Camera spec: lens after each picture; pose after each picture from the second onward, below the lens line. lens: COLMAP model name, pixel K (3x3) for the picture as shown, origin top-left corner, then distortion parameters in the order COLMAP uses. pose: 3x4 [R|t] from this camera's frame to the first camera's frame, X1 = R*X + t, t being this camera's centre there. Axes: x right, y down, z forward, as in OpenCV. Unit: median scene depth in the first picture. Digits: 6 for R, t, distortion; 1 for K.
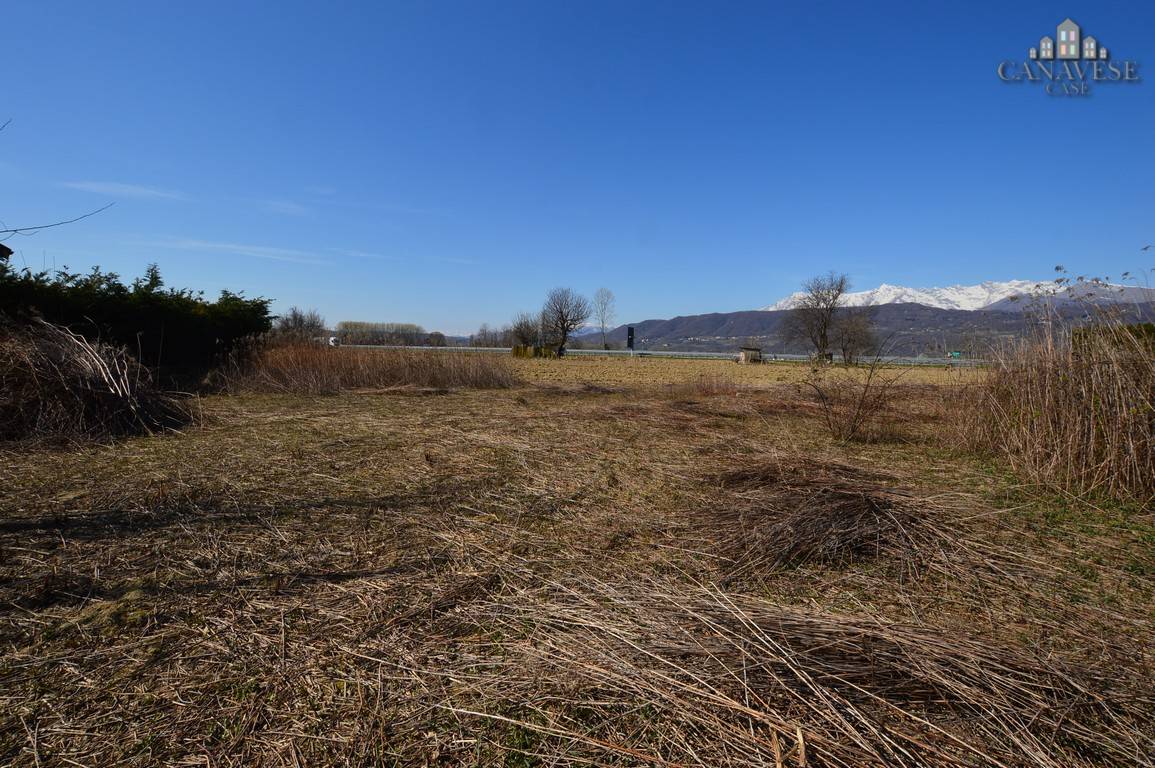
lens RADIAL K [[520.2, 0, 577.5], [0, 520.2, 384.0], [0, 0, 1]] dist [-0.052062, 0.009176]
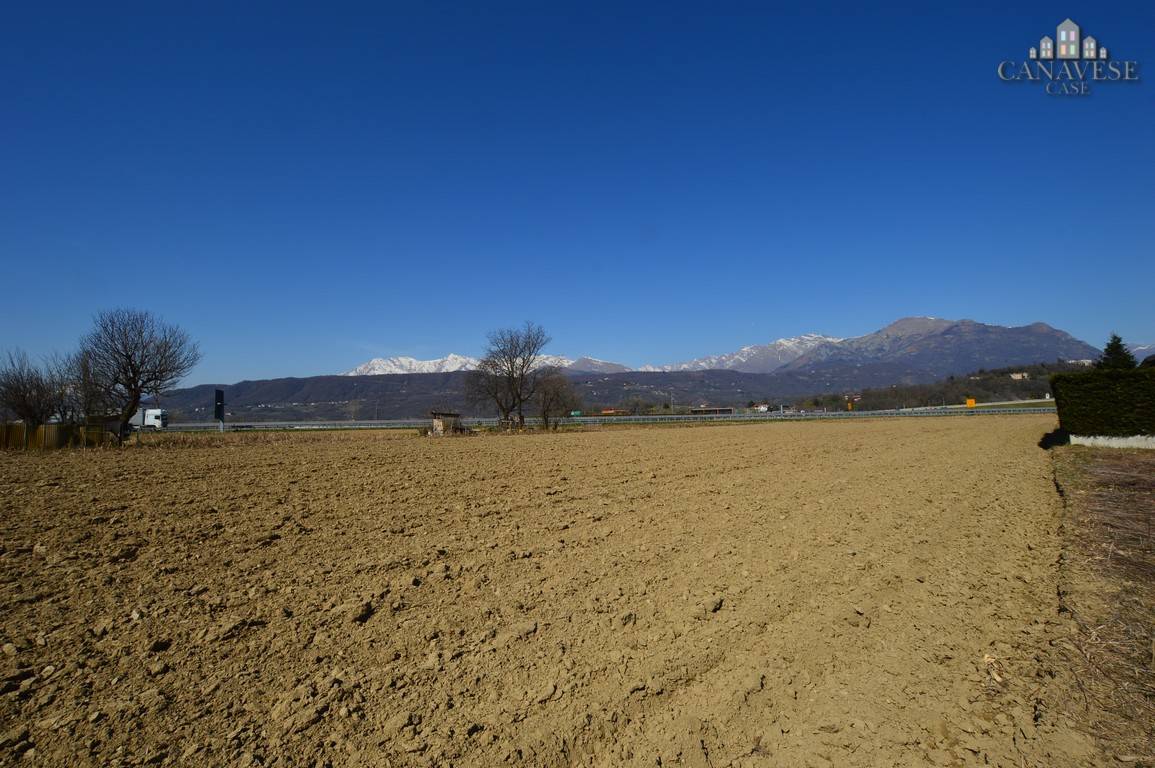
lens RADIAL K [[513.1, 0, 579.4], [0, 513.1, 382.4], [0, 0, 1]] dist [-0.033734, 0.007713]
pose [[0.714306, 0.009585, 0.699768, -0.054179], [0.080453, 0.992152, -0.095714, -0.025108], [-0.695194, 0.124667, 0.707929, 0.302698]]
